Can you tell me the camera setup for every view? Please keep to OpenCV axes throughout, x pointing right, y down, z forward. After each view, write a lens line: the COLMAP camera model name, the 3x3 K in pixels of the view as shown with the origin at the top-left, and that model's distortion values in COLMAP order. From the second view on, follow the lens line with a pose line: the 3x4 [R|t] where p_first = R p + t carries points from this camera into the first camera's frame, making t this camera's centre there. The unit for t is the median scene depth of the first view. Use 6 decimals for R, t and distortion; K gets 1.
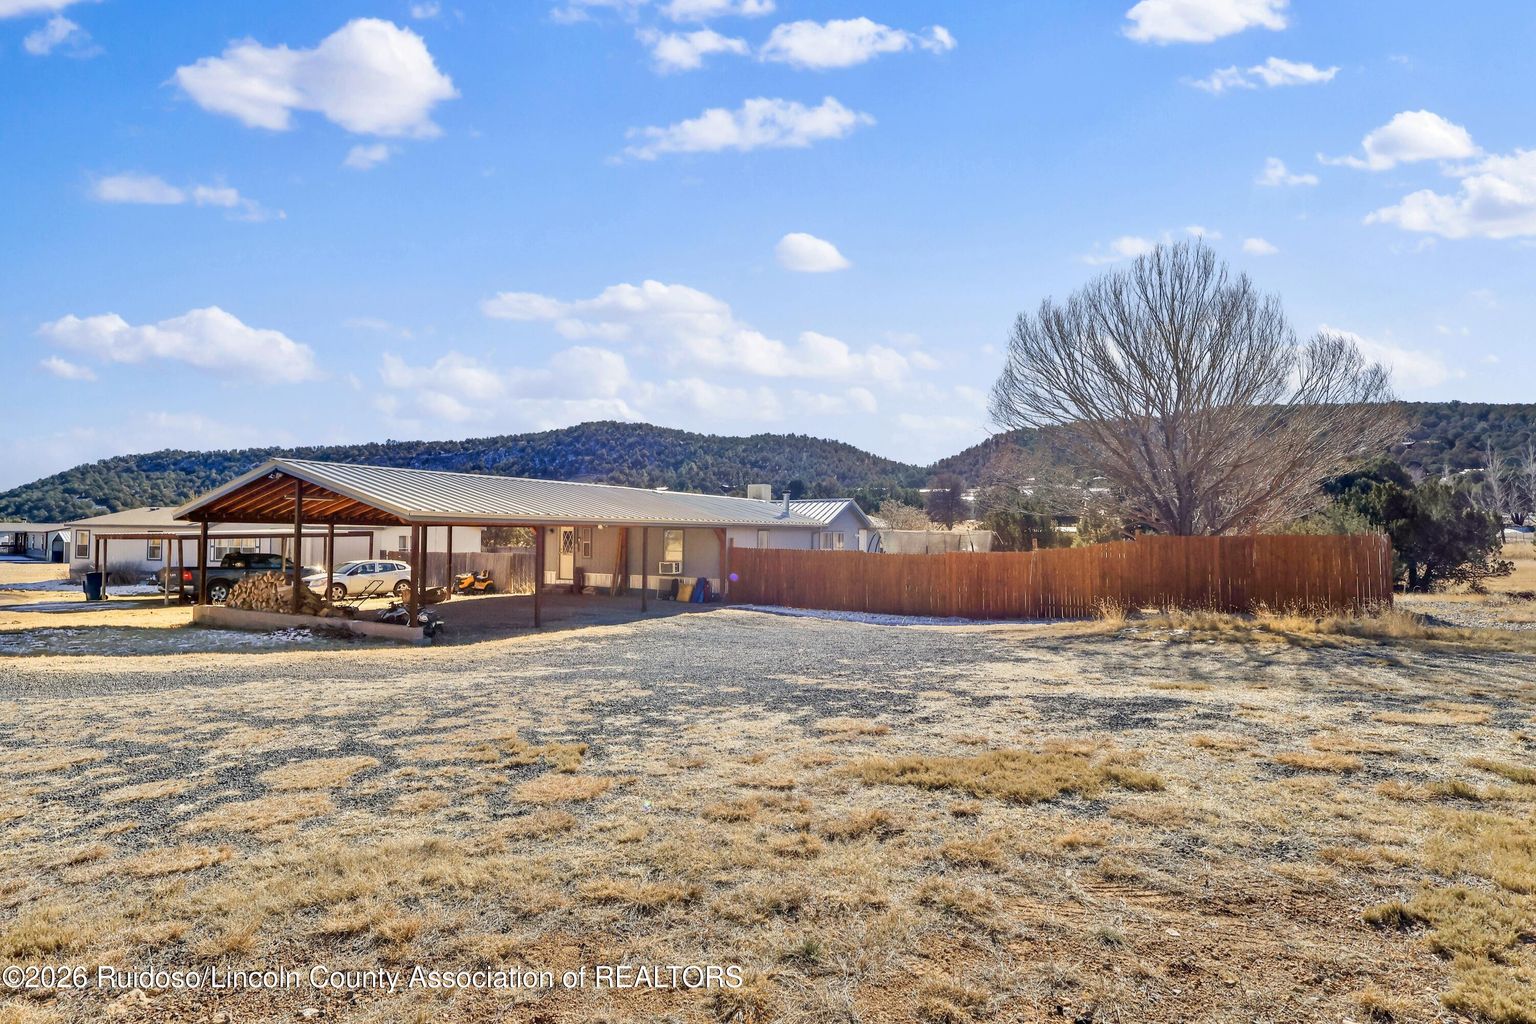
lens RADIAL K [[758.7, 0, 770.6], [0, 758.7, 521.6], [0, 0, 1]] dist [0.006880, 0.000189]
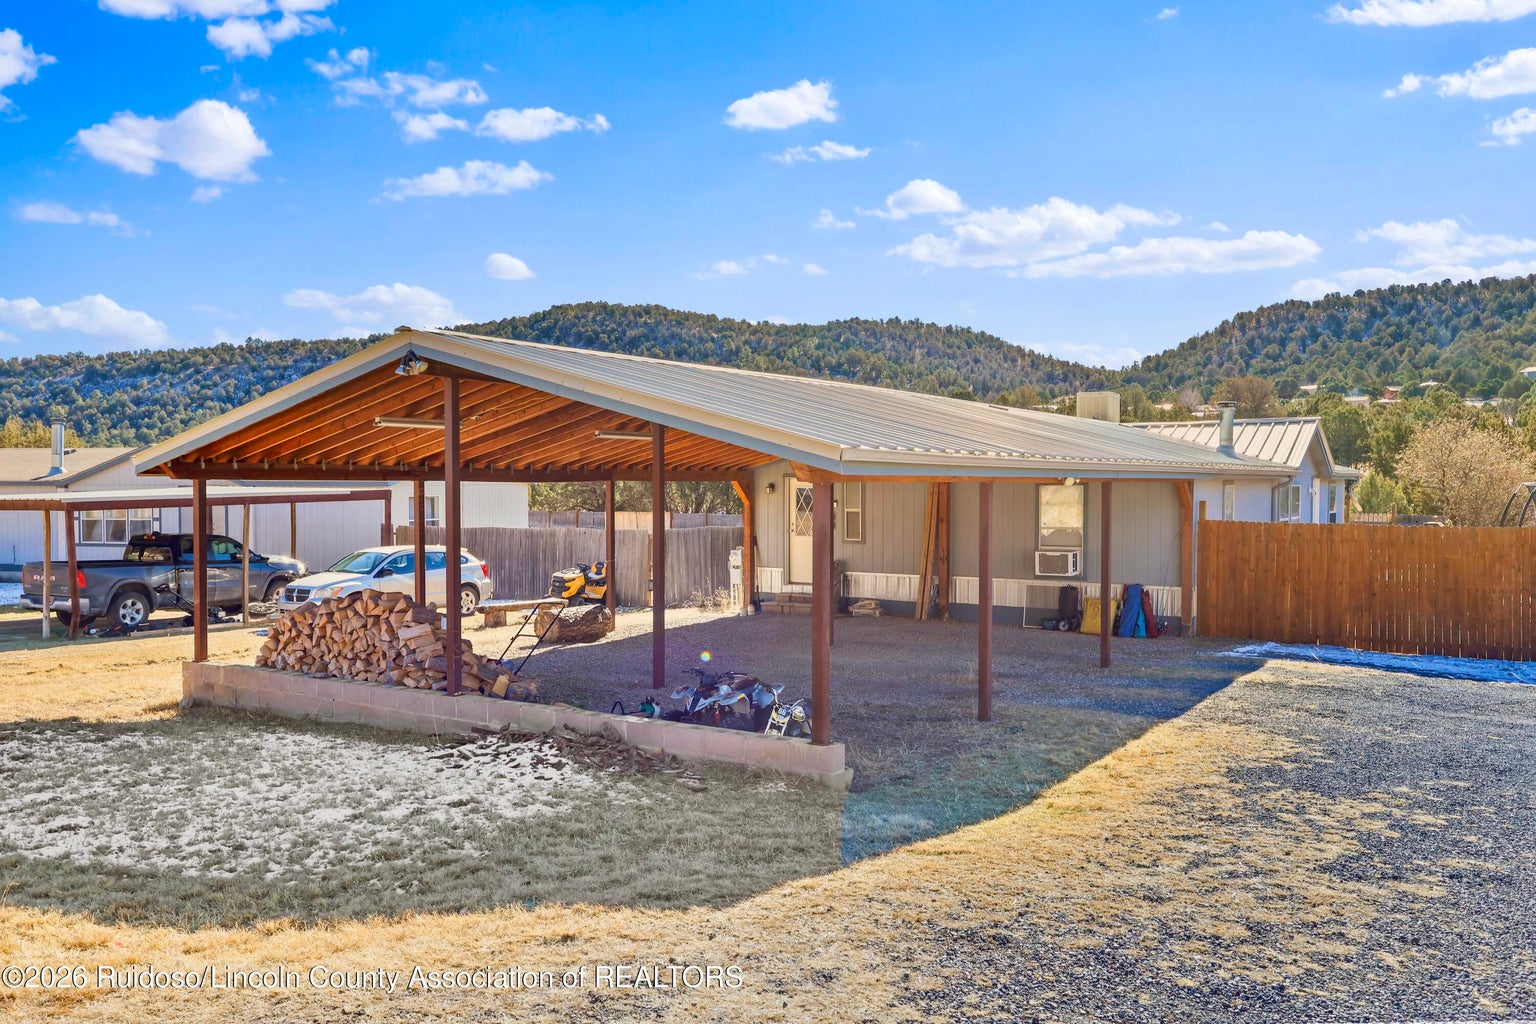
lens RADIAL K [[1234.9, 0, 784.3], [0, 1234.9, 521.5], [0, 0, 1]] dist [0.009125, -0.000015]
pose [[0.998130, -0.006360, -0.060796, -0.220046], [0.009212, 0.998864, 0.046744, -0.003207], [0.060430, -0.047217, 0.997055, 0.179239]]
